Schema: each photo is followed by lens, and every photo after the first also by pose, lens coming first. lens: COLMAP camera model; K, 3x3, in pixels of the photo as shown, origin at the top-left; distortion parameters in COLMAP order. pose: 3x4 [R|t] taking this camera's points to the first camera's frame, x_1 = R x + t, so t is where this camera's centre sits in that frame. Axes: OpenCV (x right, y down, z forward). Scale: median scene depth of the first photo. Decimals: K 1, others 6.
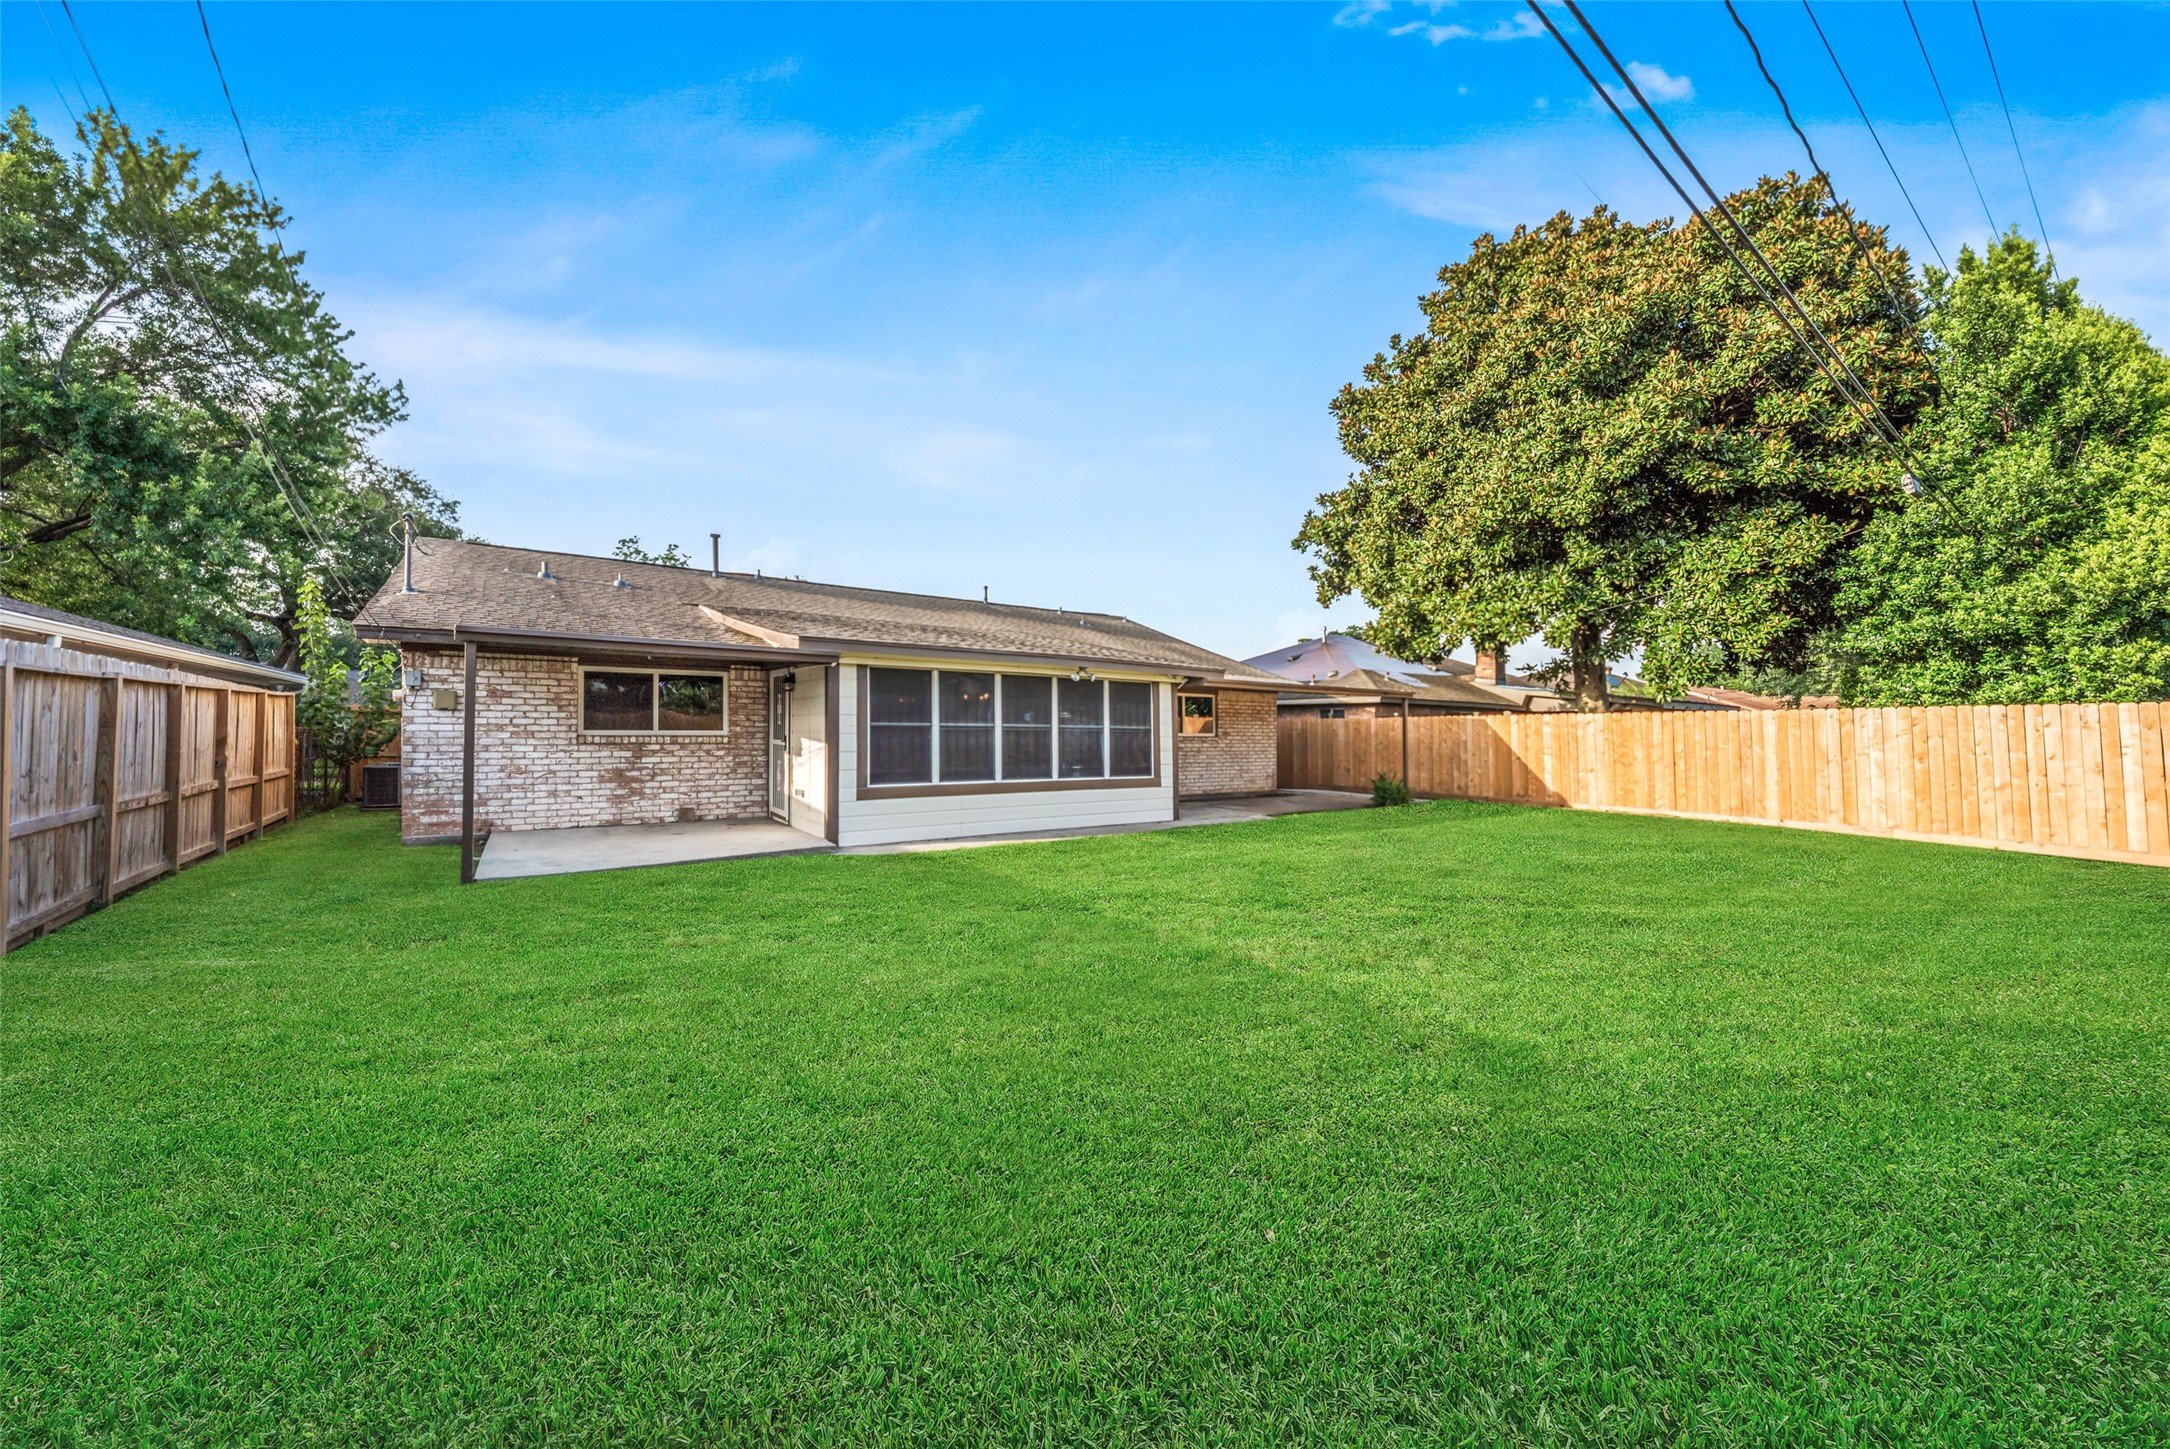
lens RADIAL K [[751.2, 0, 1032.2], [0, 751.2, 696.9], [0, 0, 1]] dist [-0.004758, 0.000933]
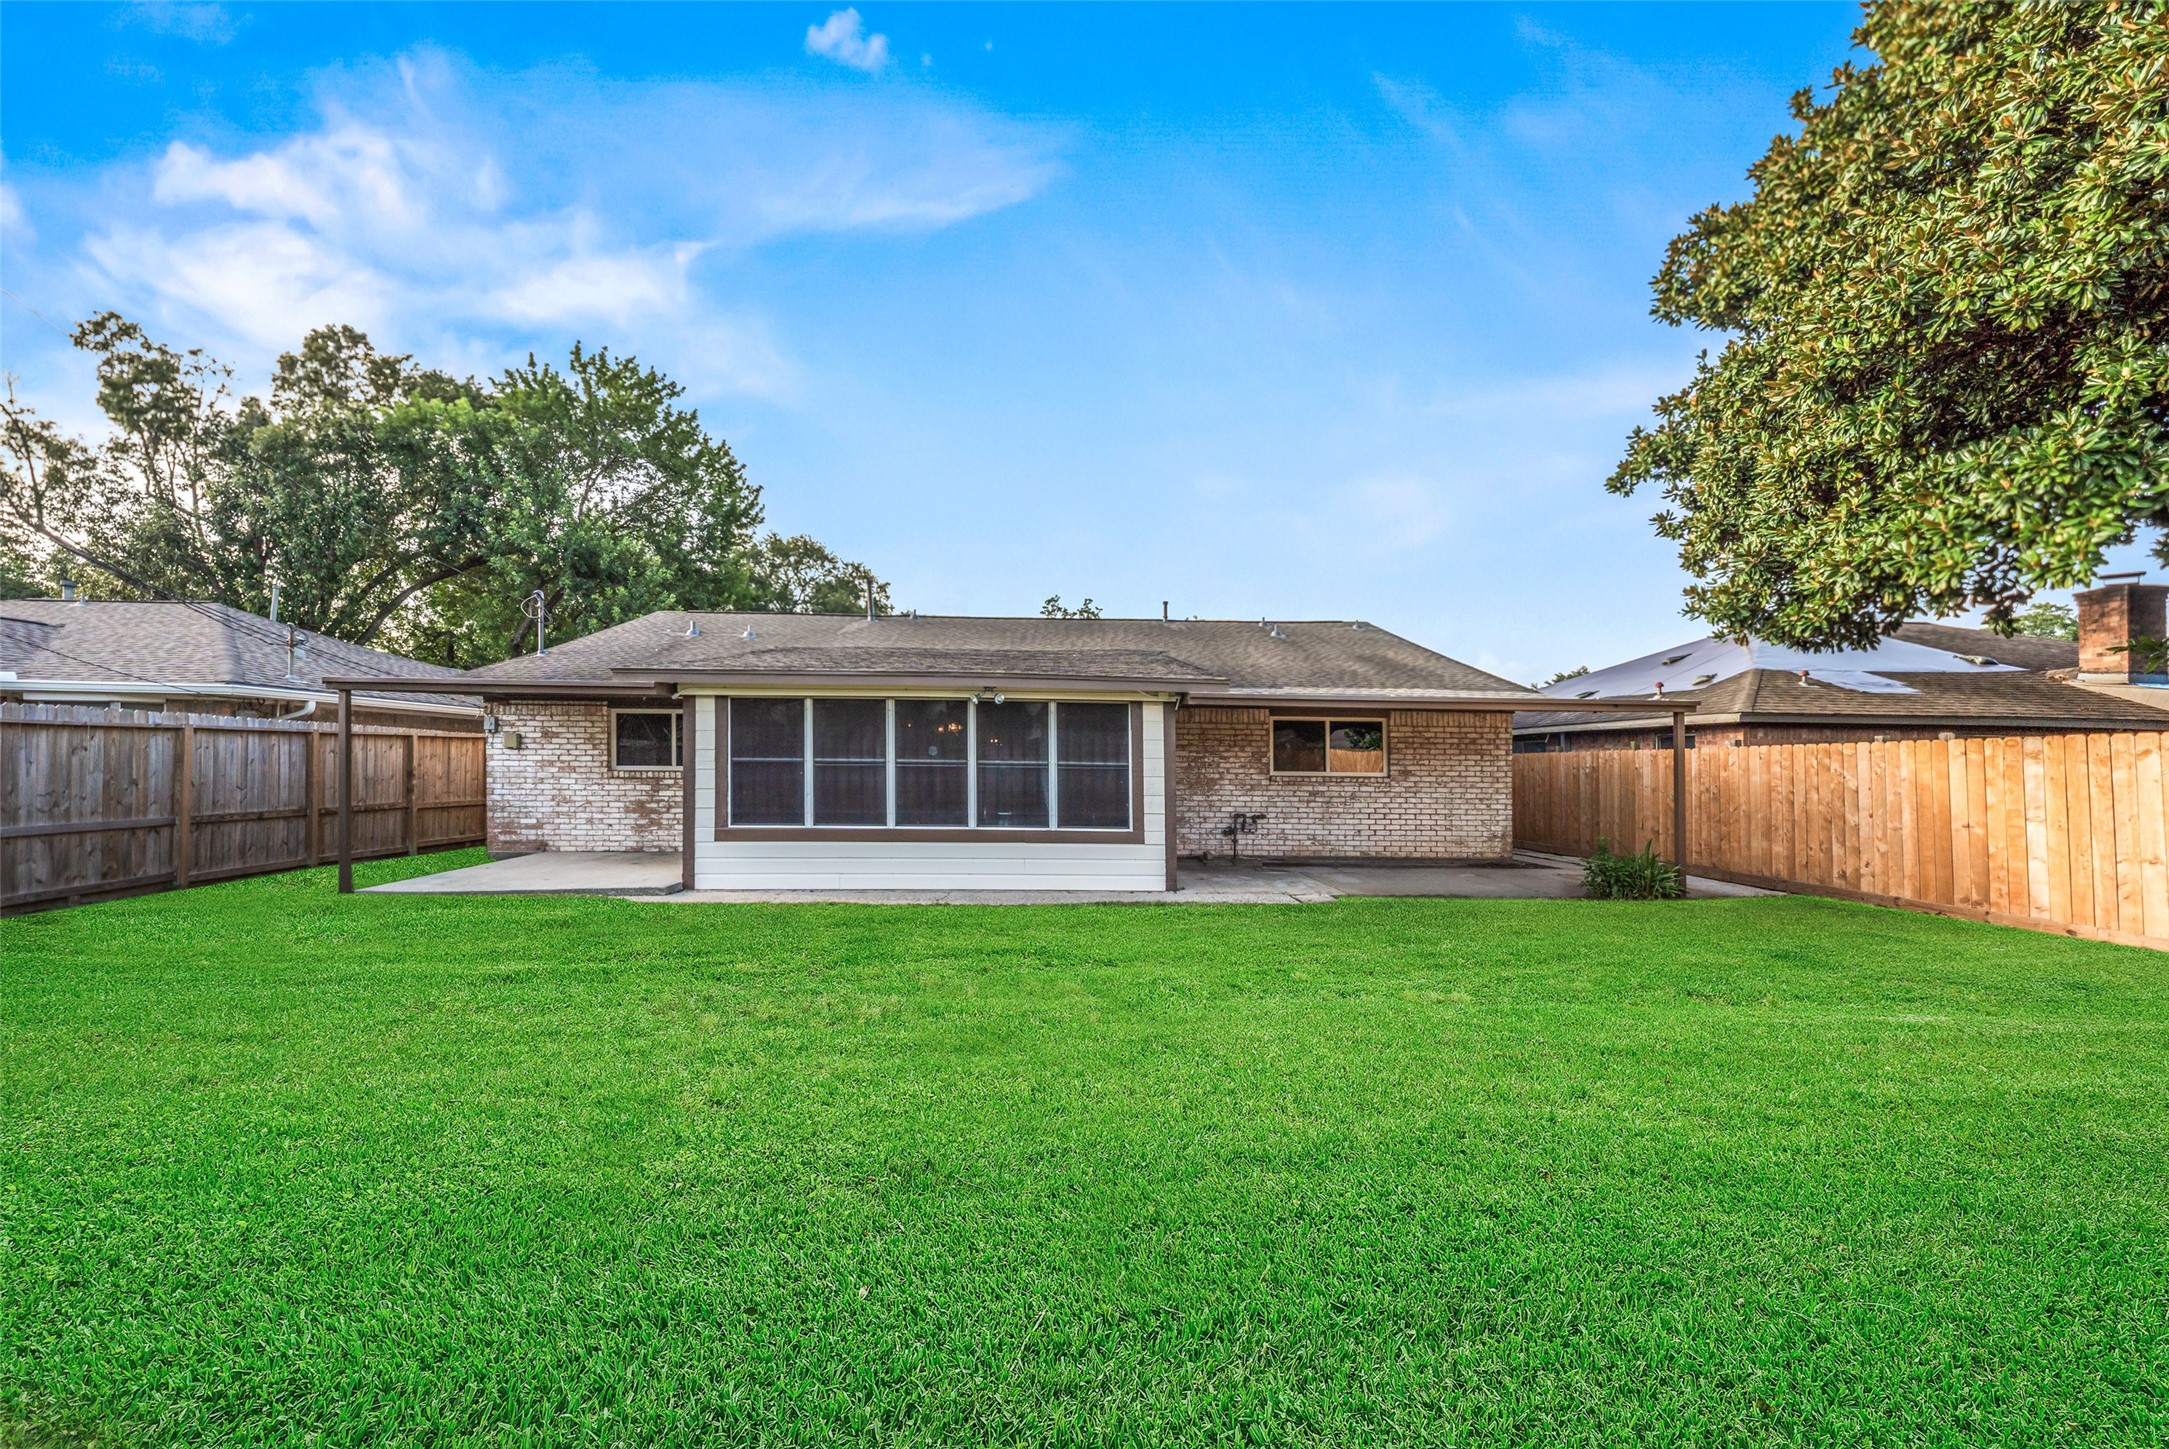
lens RADIAL K [[750.8, 0, 1082.2], [0, 750.8, 744.0], [0, 0, 1]] dist [-0.004758, 0.000933]
pose [[0.853644, -0.014391, -0.520658, 0.501862], [0.020334, 0.999777, 0.005703, 0.016167], [0.520459, -0.015455, 0.853747, 0.340720]]
